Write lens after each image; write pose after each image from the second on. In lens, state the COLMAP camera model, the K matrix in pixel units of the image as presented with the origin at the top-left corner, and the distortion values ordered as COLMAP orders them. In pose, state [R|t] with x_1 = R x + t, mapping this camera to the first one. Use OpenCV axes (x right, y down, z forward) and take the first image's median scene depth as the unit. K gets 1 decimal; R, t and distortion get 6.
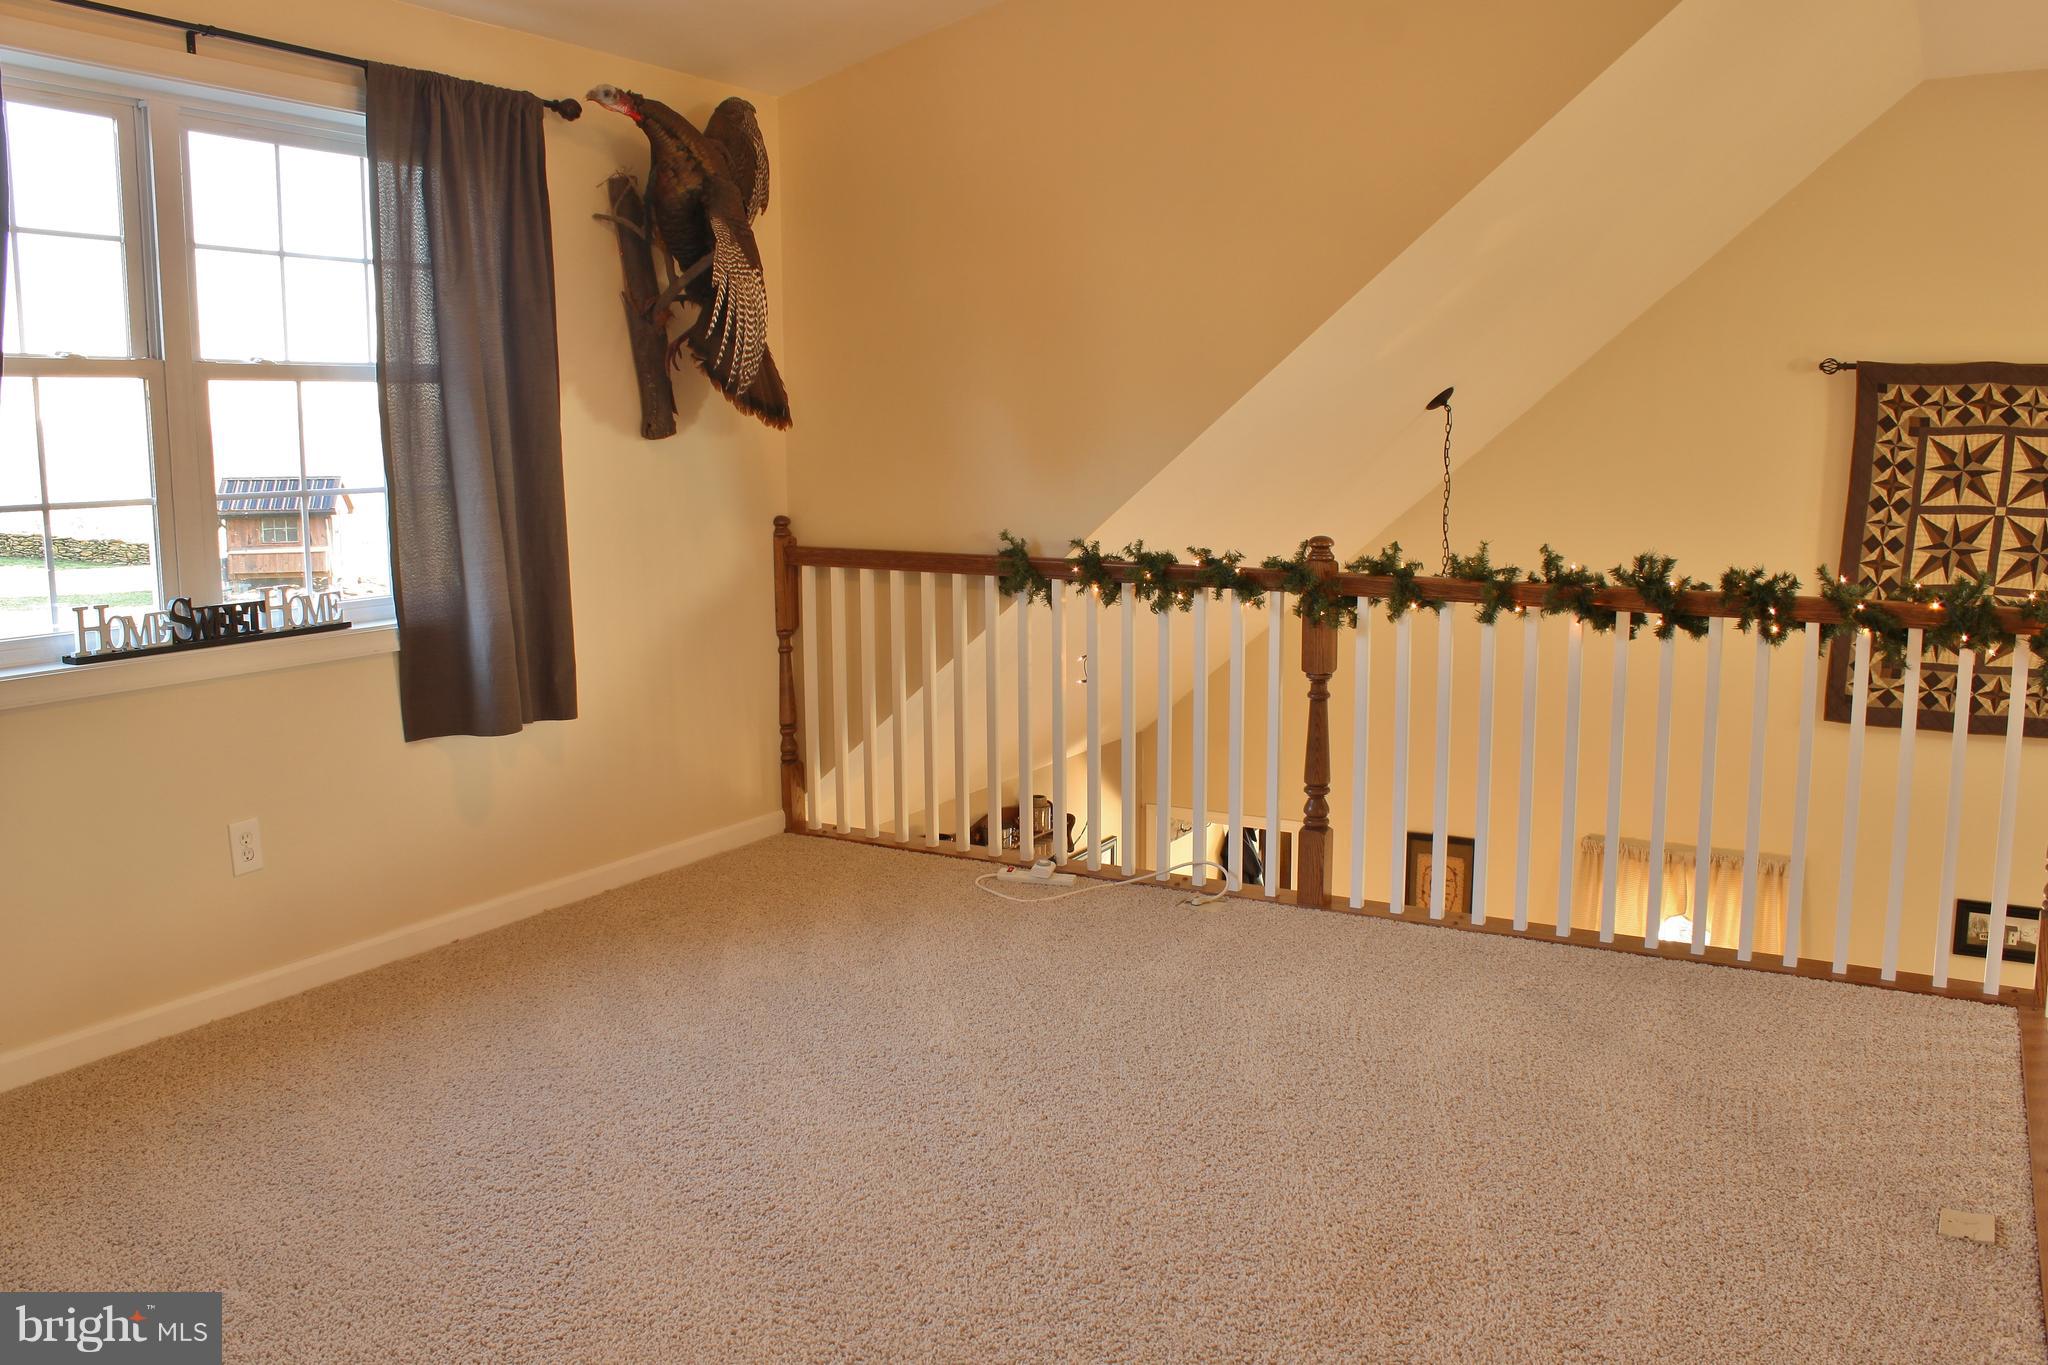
lens RADIAL K [[1720.0, 0, 1020.4], [0, 1720.0, 680.0], [0, 0, 1]] dist [-0.161945, 0.139087]
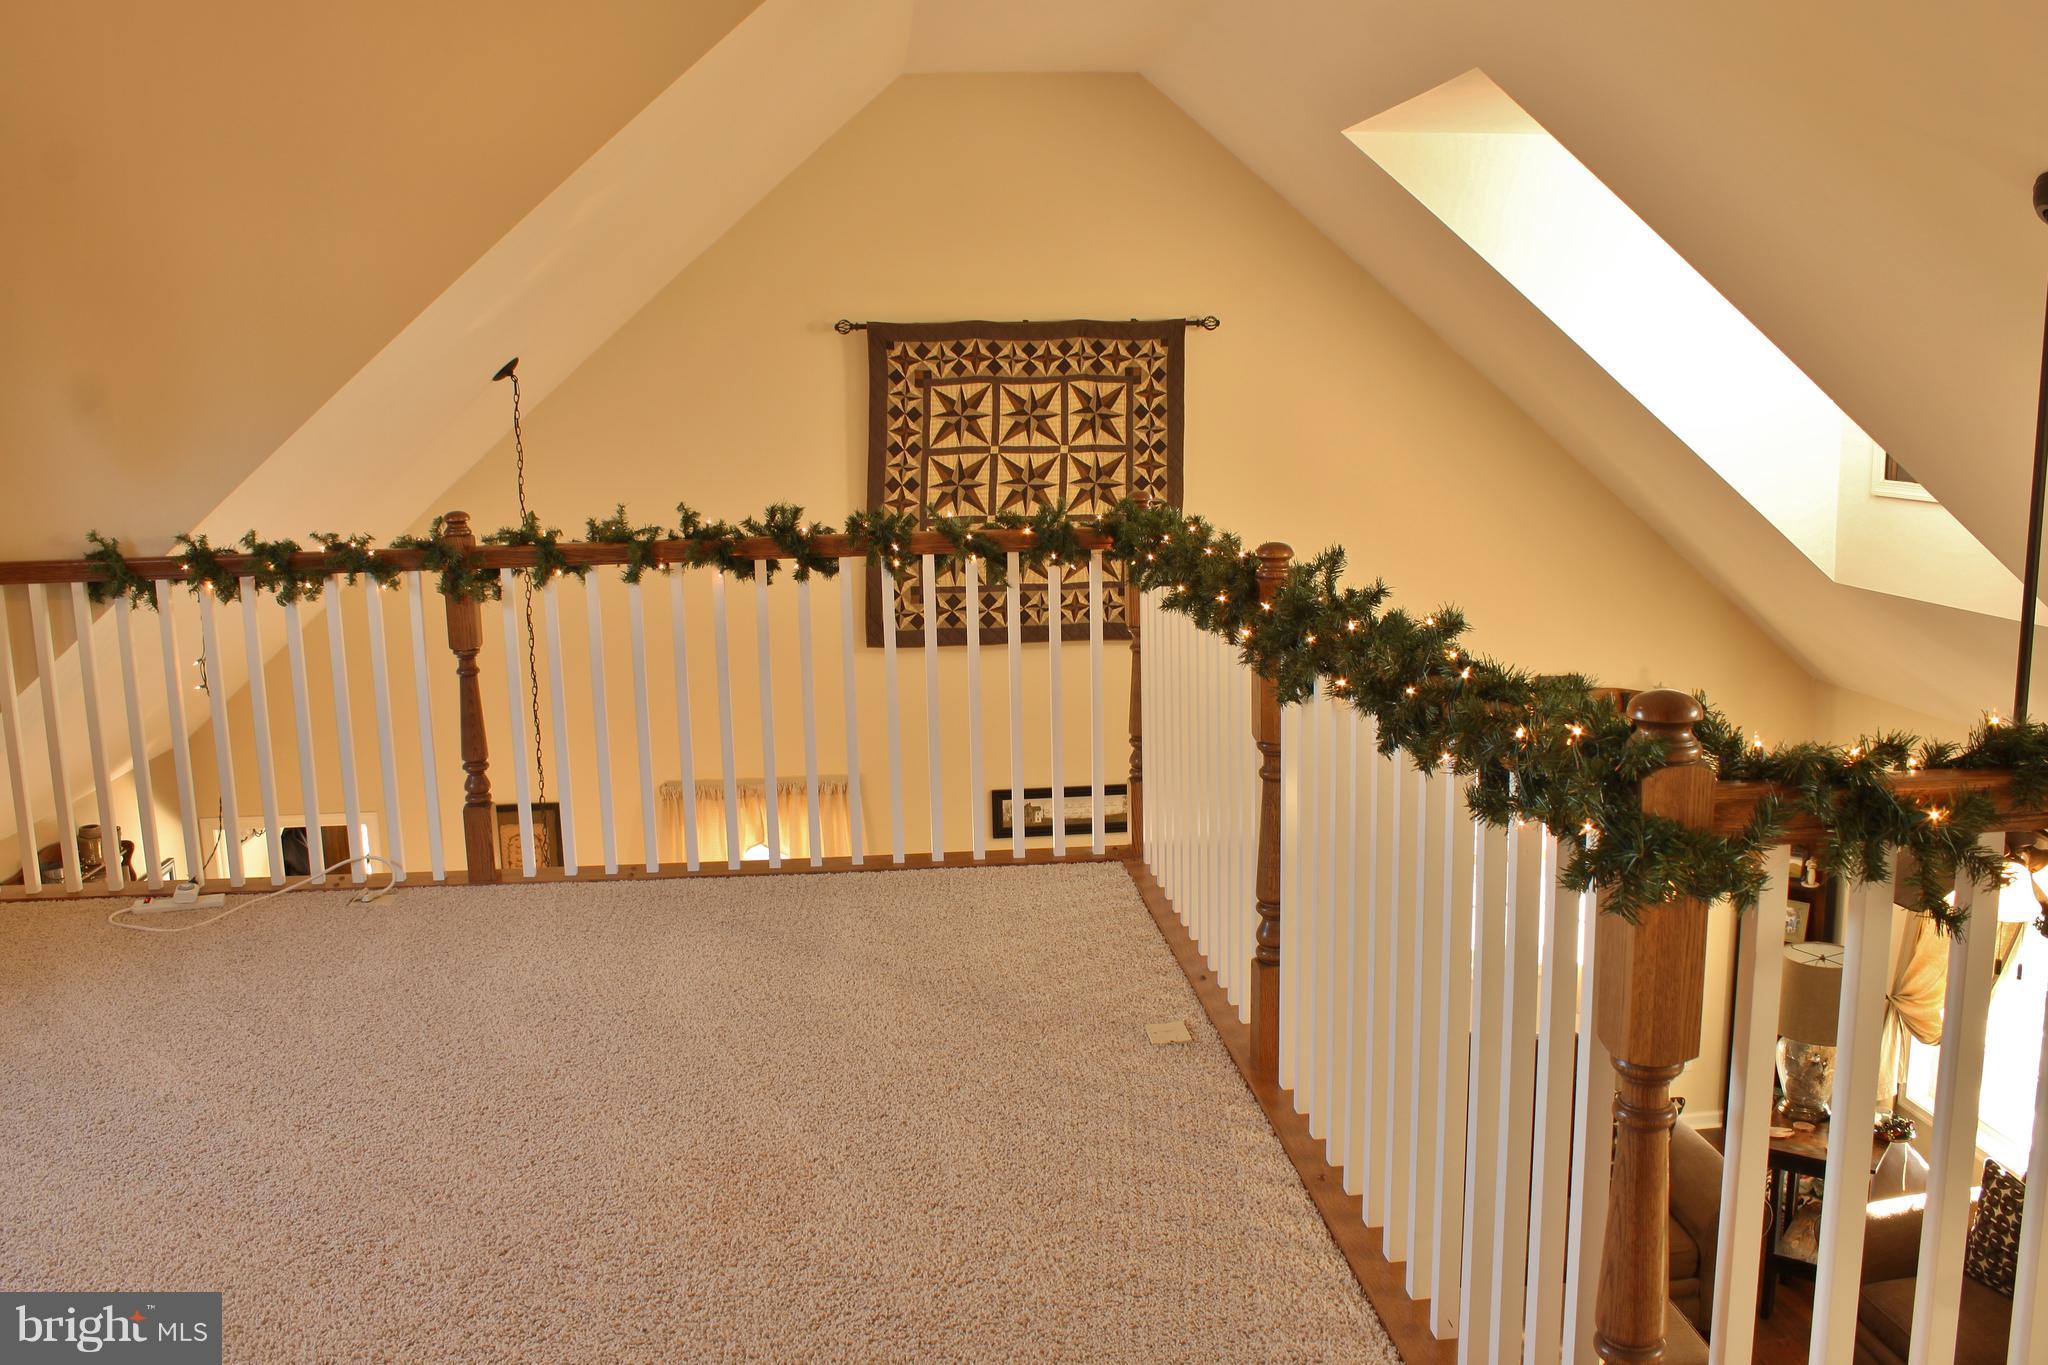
lens RADIAL K [[1720.0, 0, 1020.4], [0, 1720.0, 680.0], [0, 0, 1]] dist [-0.161945, 0.139087]
pose [[0.819953, -0.115336, 0.560691, -0.111448], [0.105169, 0.993171, 0.050500, -0.001905], [-0.562686, 0.017559, 0.826484, 0.007026]]
